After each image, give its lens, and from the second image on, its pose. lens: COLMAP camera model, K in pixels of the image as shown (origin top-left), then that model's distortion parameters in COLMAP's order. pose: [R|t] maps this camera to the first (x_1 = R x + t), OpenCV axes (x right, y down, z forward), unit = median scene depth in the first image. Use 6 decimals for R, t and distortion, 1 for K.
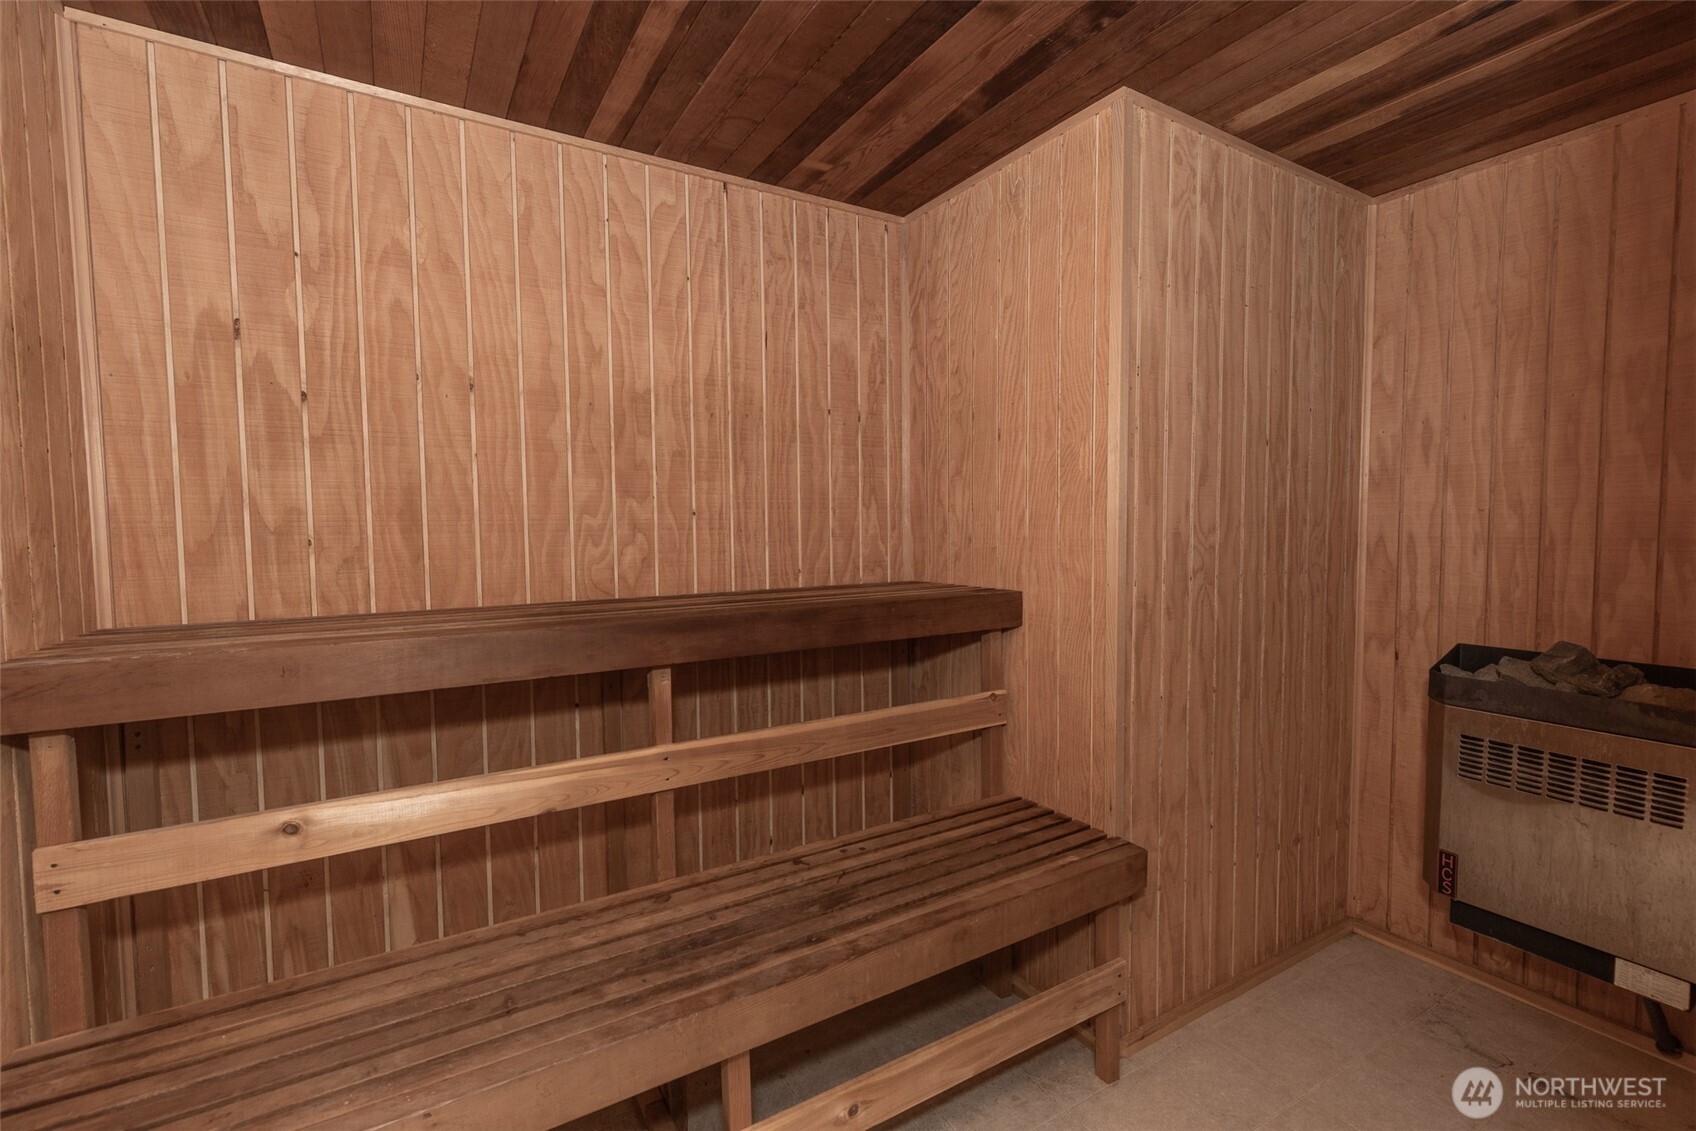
lens RADIAL K [[741.2, 0, 848.0], [0, 741.2, 565.5], [0, 0, 1]] dist [0.001123, 0.000200]
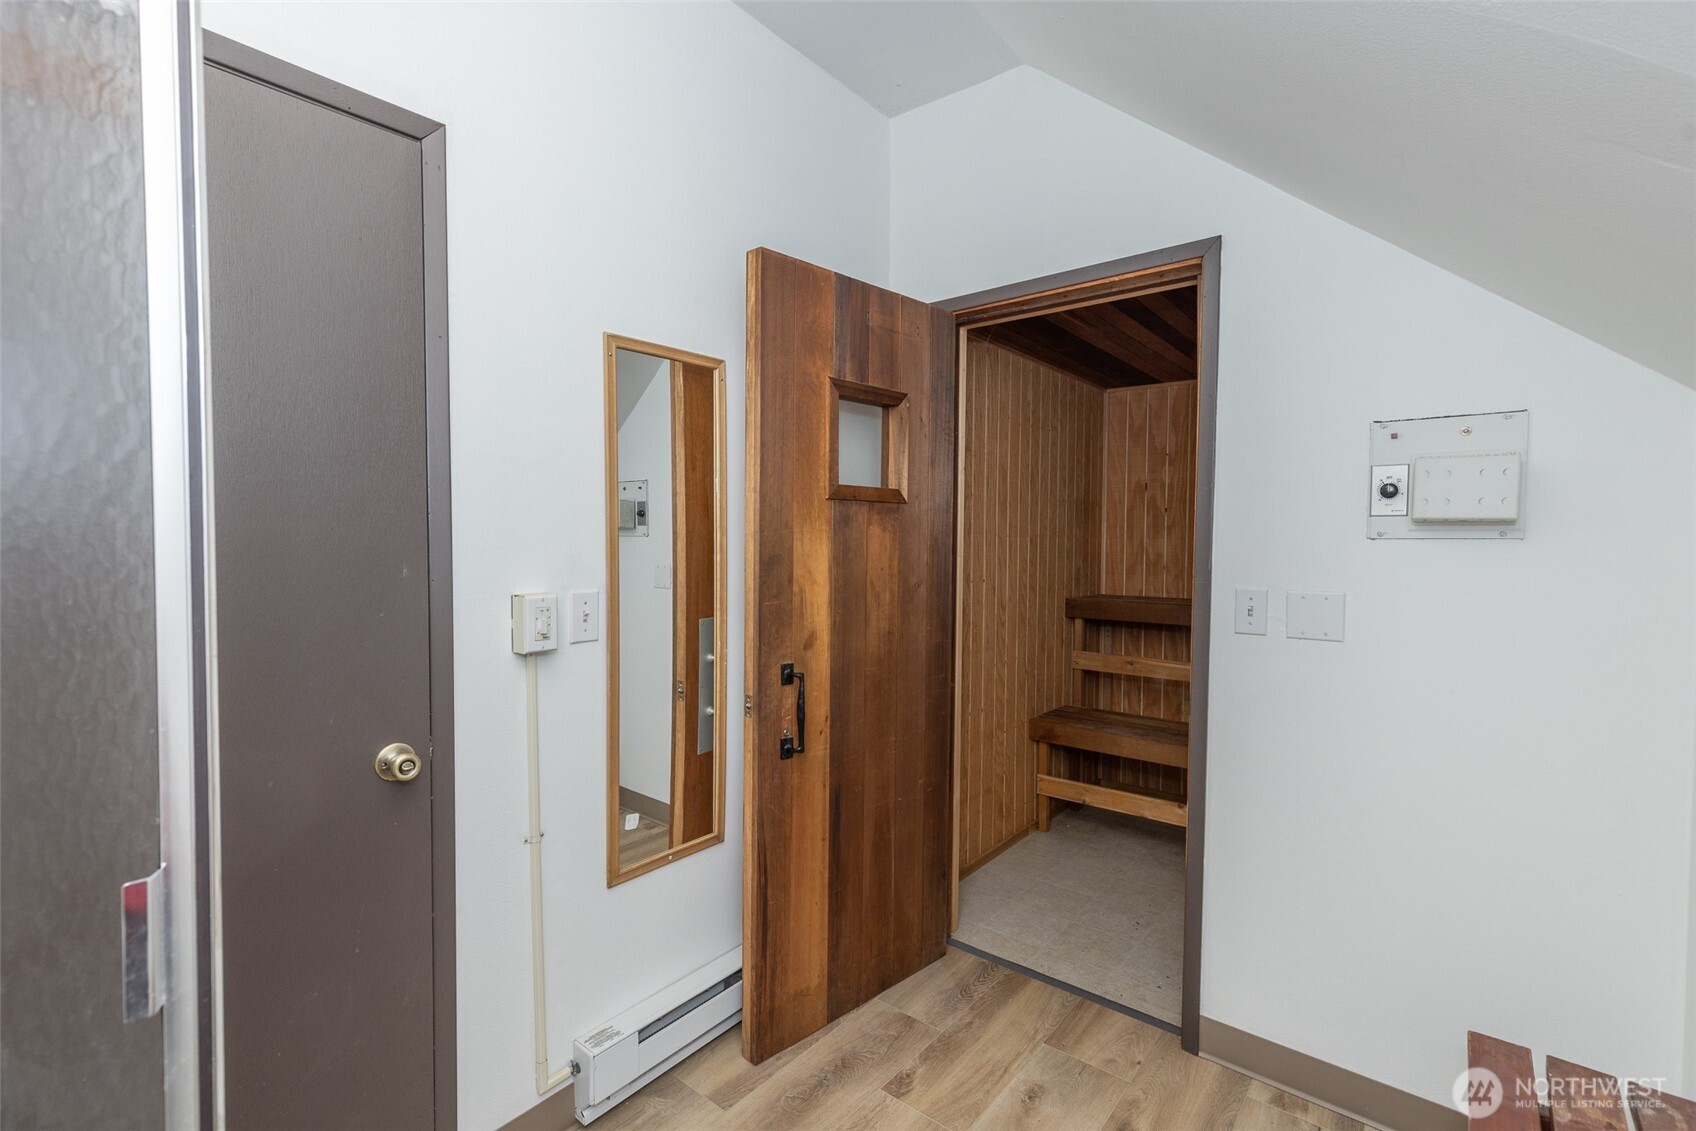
lens RADIAL K [[741.2, 0, 848.0], [0, 741.2, 565.5], [0, 0, 1]] dist [0.001123, 0.000200]
pose [[0.349945, 0.046627, -0.935609, 1.323477], [-0.066771, 0.997462, 0.024736, -0.031833], [0.934388, 0.053815, 0.352170, -0.933372]]
